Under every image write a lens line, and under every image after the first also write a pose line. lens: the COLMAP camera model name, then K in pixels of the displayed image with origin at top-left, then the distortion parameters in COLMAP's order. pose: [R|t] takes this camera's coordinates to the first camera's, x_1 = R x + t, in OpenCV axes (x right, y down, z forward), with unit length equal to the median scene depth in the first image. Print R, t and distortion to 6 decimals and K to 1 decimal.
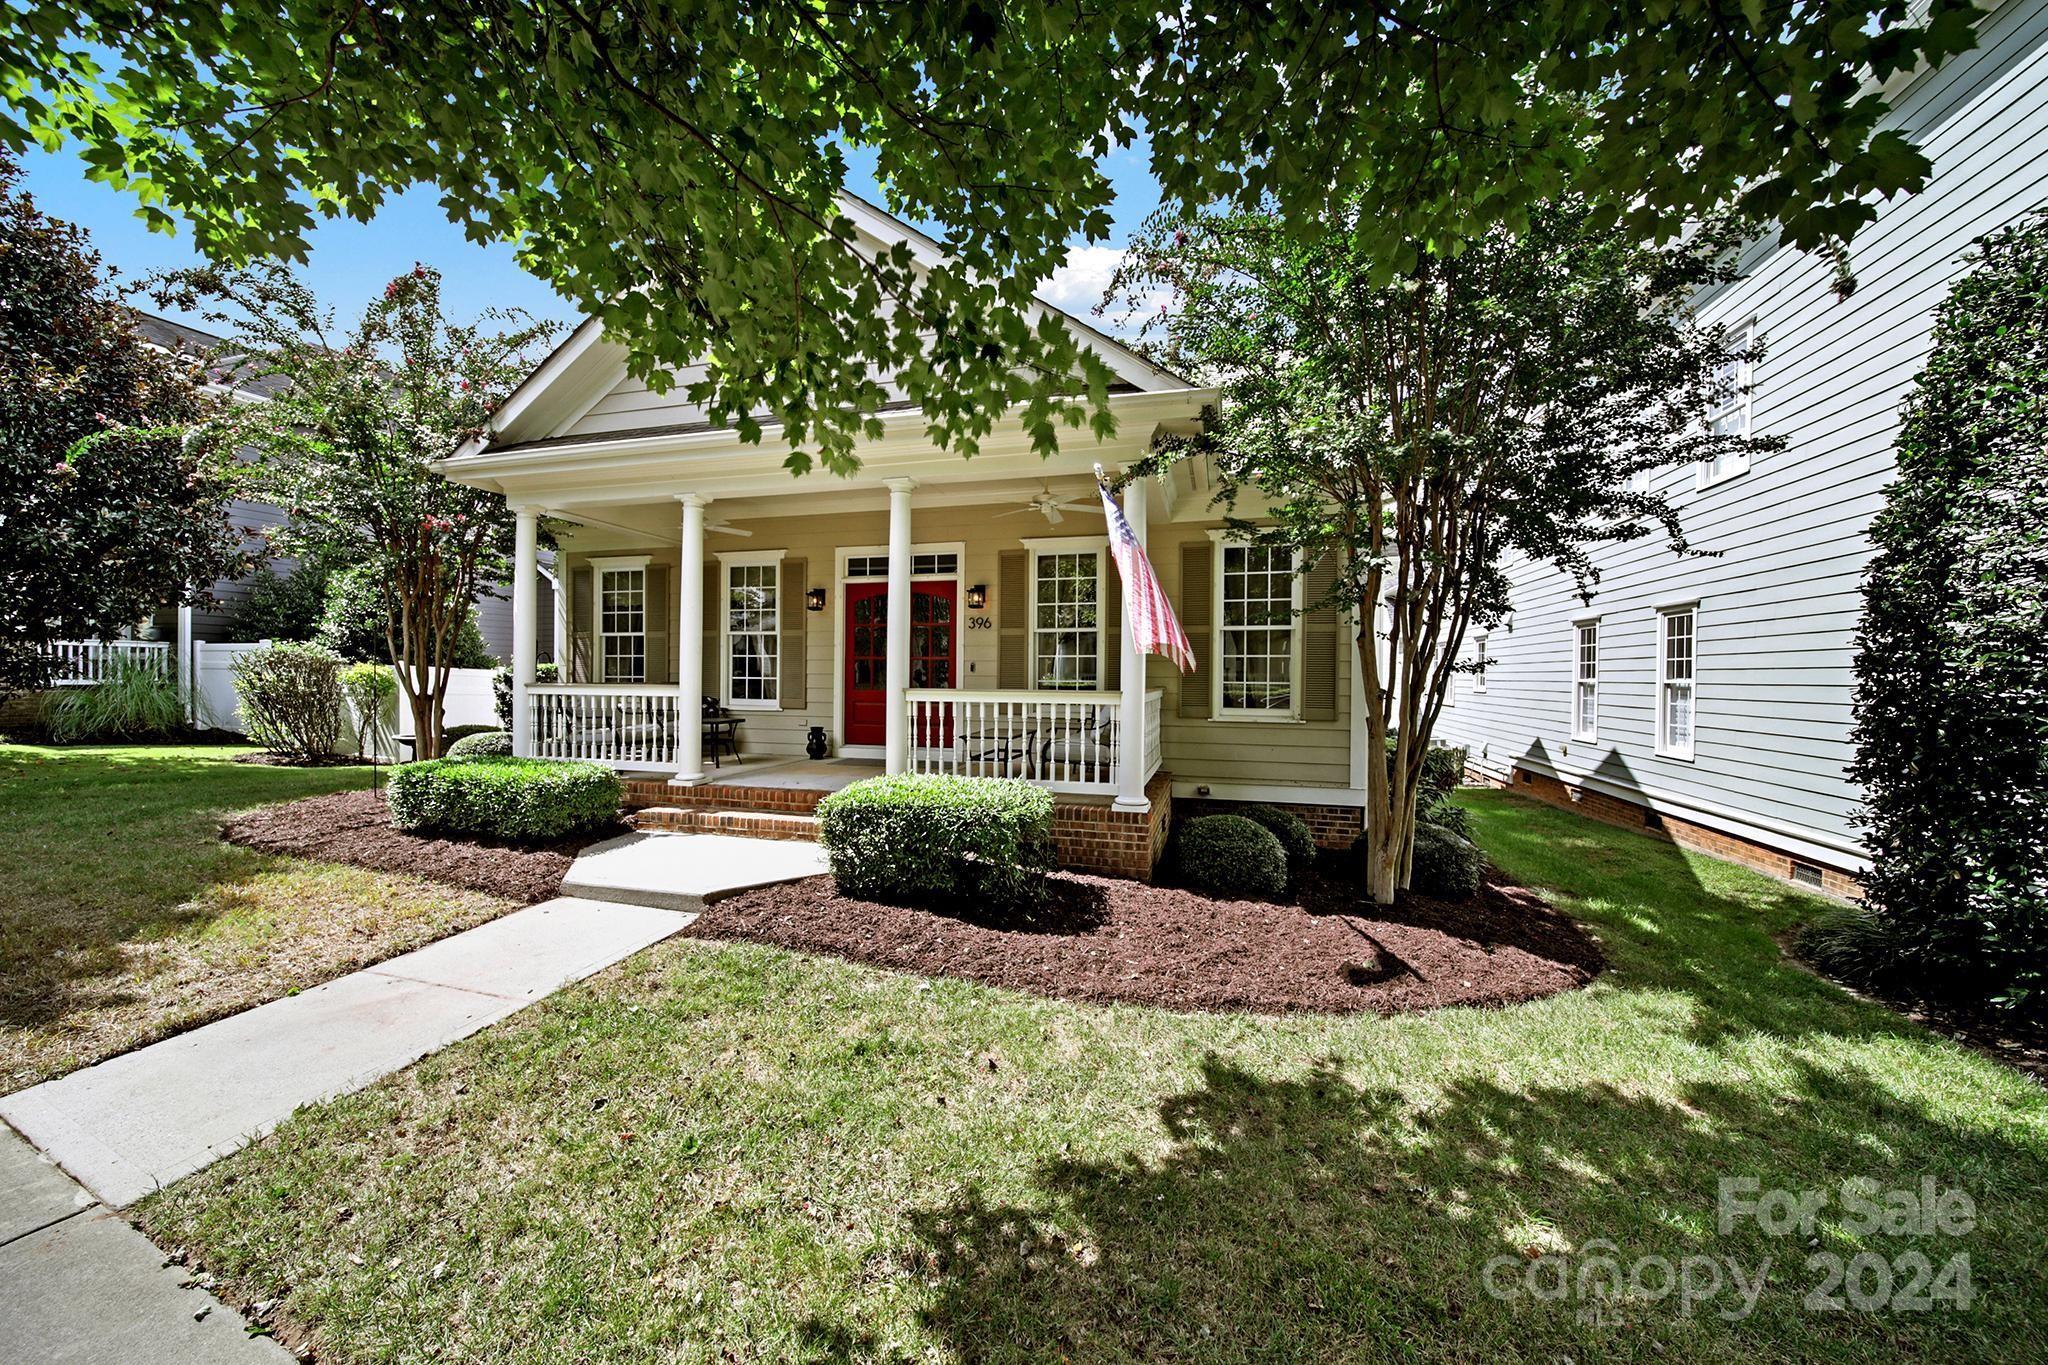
lens RADIAL K [[737.0, 0, 1024.0], [0, 737.0, 682.5], [0, 0, 1]] dist [-0.000194, -0.000248]
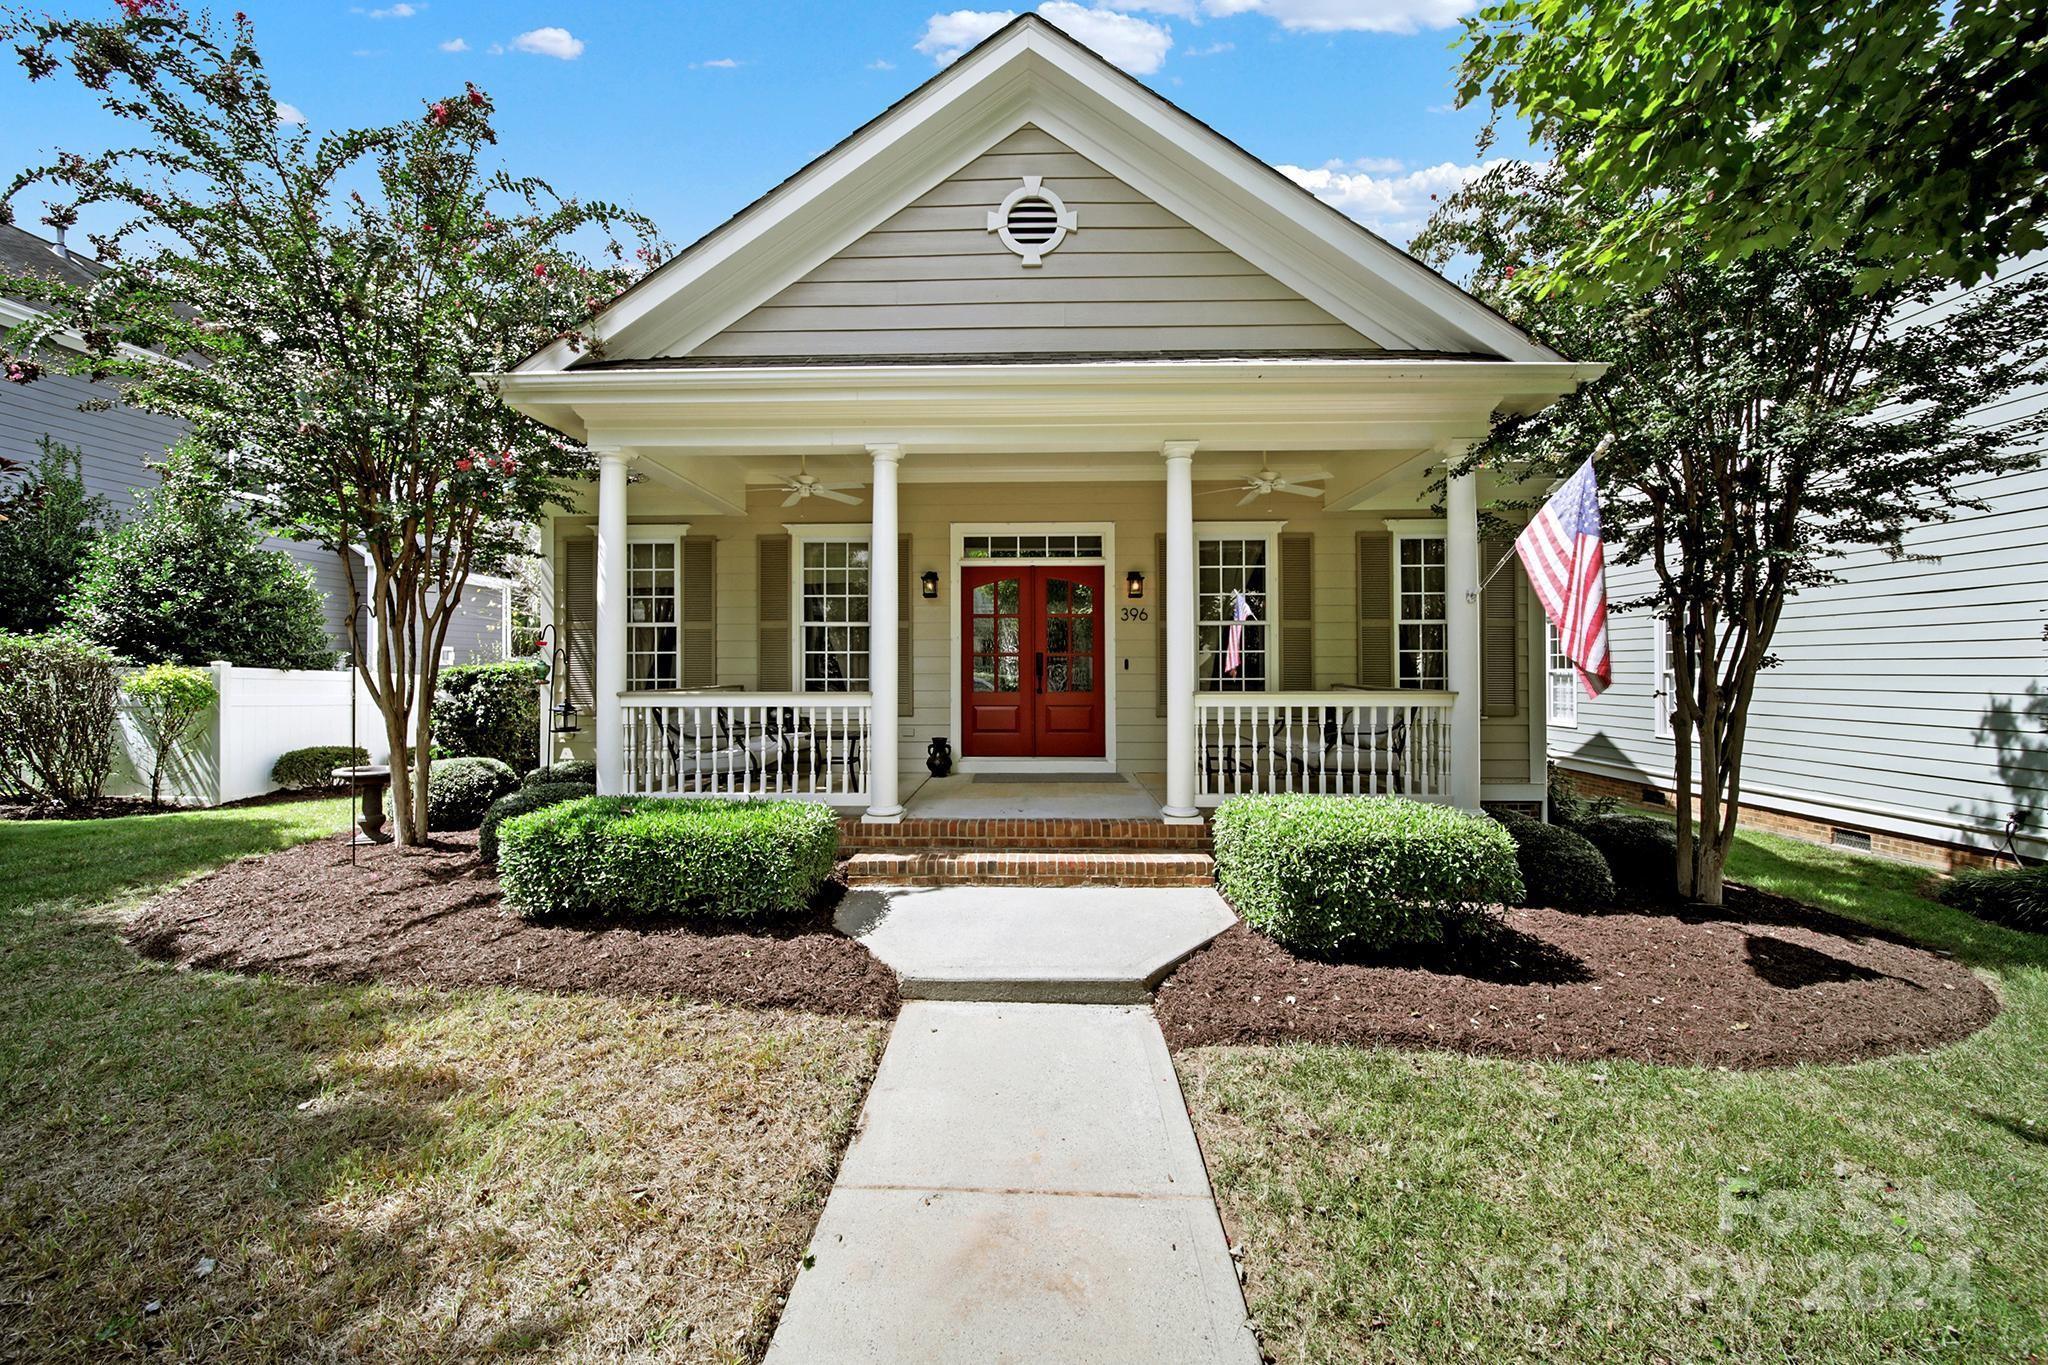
lens RADIAL K [[744.7, 0, 1029.1], [0, 744.7, 661.9], [0, 0, 1]] dist [0.000671, -0.000376]
pose [[0.968199, -0.007324, 0.250074, -0.490705], [0.011764, 0.999799, -0.016264, -0.012699], [-0.249905, 0.018689, 0.968090, 0.200933]]
